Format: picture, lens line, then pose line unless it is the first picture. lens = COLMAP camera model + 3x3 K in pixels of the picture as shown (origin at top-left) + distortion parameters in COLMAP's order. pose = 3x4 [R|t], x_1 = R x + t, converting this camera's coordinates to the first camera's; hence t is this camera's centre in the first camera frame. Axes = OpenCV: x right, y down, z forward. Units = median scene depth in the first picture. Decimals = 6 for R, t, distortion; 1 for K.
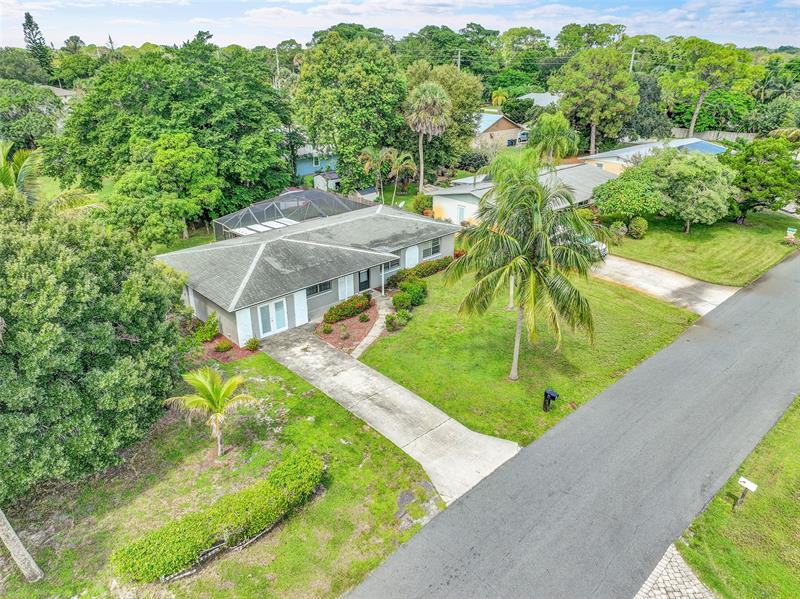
lens RADIAL K [[561.6, 0, 400.0], [0, 561.6, 299.5], [0, 0, 1]] dist [0.003866, 0.000905]
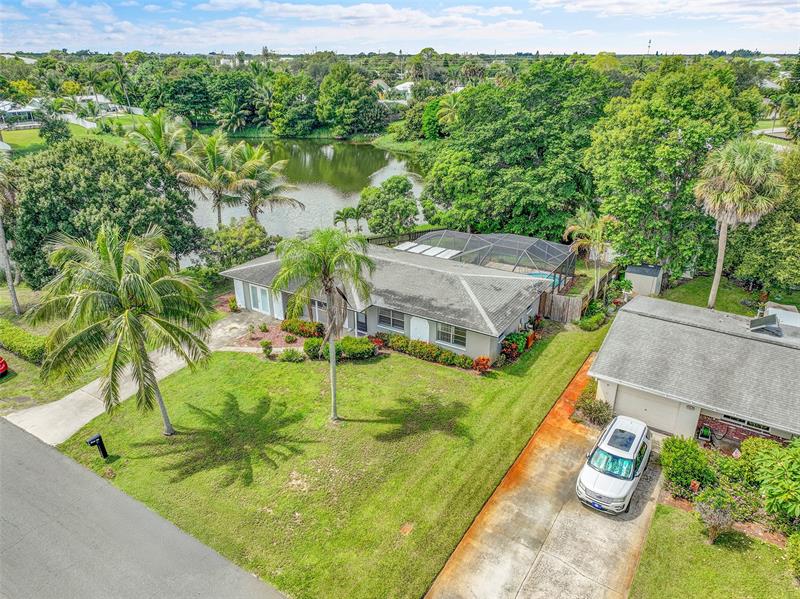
lens RADIAL K [[561.6, 0, 400.0], [0, 561.6, 299.5], [0, 0, 1]] dist [0.003866, 0.000905]
pose [[0.256049, 0.384674, -0.886829, 1.084655], [-0.391040, 0.880215, 0.268902, -0.480621], [0.884040, 0.277933, 0.375801, 0.938403]]
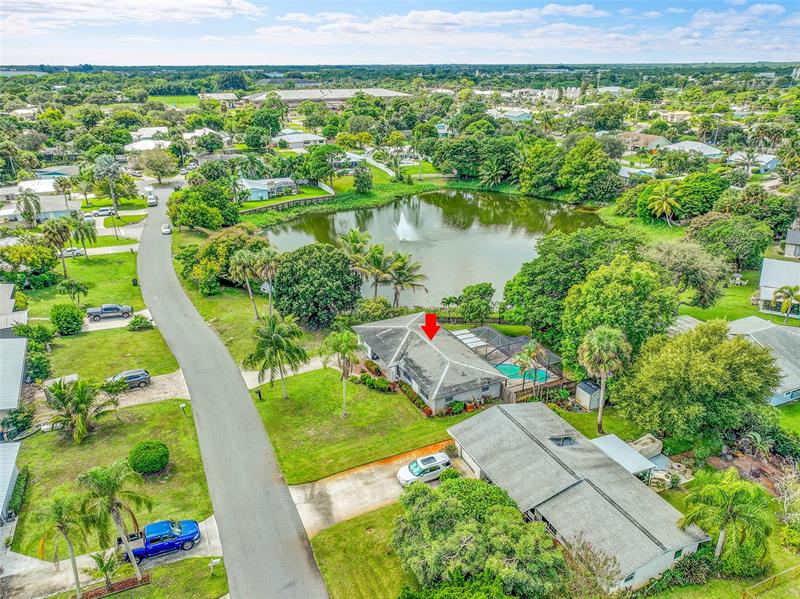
lens RADIAL K [[561.6, 0, 400.0], [0, 561.6, 299.5], [0, 0, 1]] dist [0.003866, 0.000905]
pose [[-0.302009, 0.368537, -0.879187, 1.948040], [-0.382153, 0.798103, 0.465822, -1.437818], [0.873355, 0.476667, -0.100197, 1.465906]]
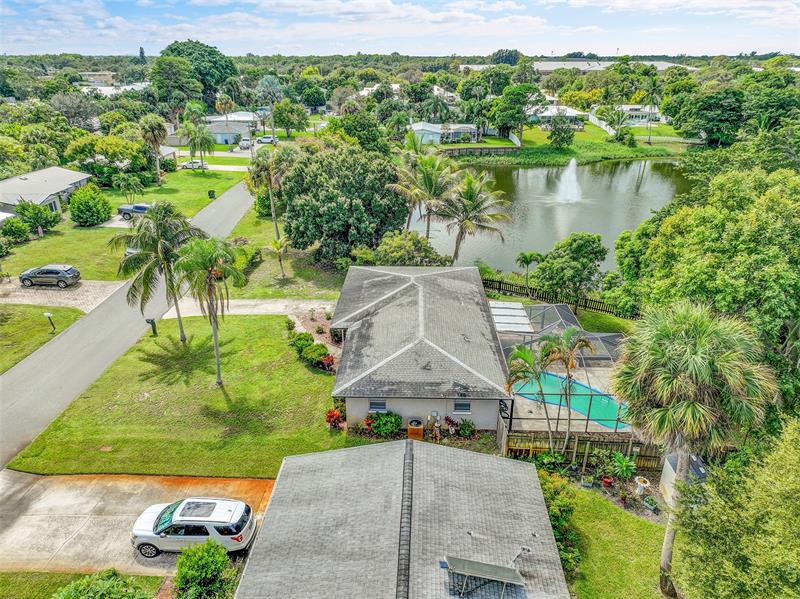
lens RADIAL K [[561.6, 0, 400.0], [0, 561.6, 299.5], [0, 0, 1]] dist [0.003866, 0.000905]
pose [[-0.707284, 0.280489, -0.648903, 0.745605], [-0.284727, 0.727144, 0.624653, -1.049882], [0.647054, 0.626568, -0.434435, 1.984043]]
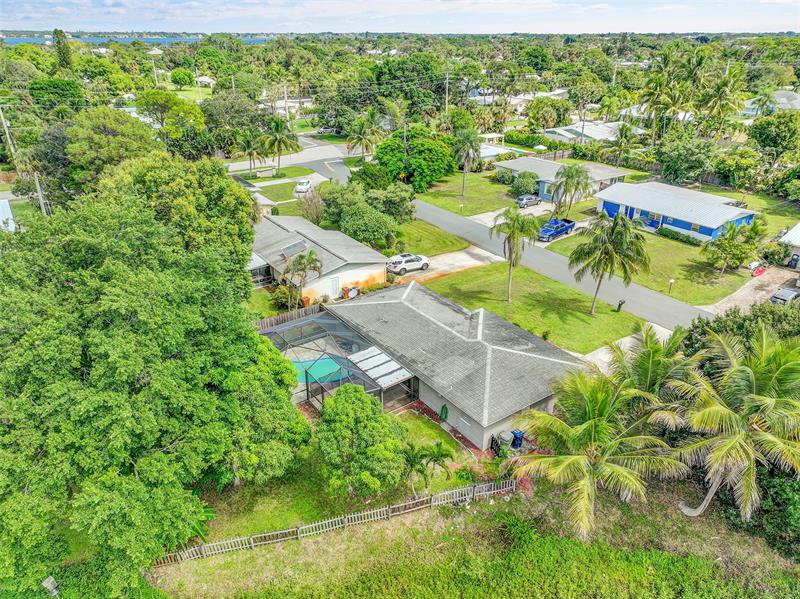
lens RADIAL K [[561.6, 0, 400.0], [0, 561.6, 299.5], [0, 0, 1]] dist [0.003866, 0.000905]
pose [[0.136136, -0.425894, 0.894473, -1.603333], [0.399640, 0.849765, 0.343783, -0.832882], [-0.906507, 0.310666, 0.285888, 1.044523]]
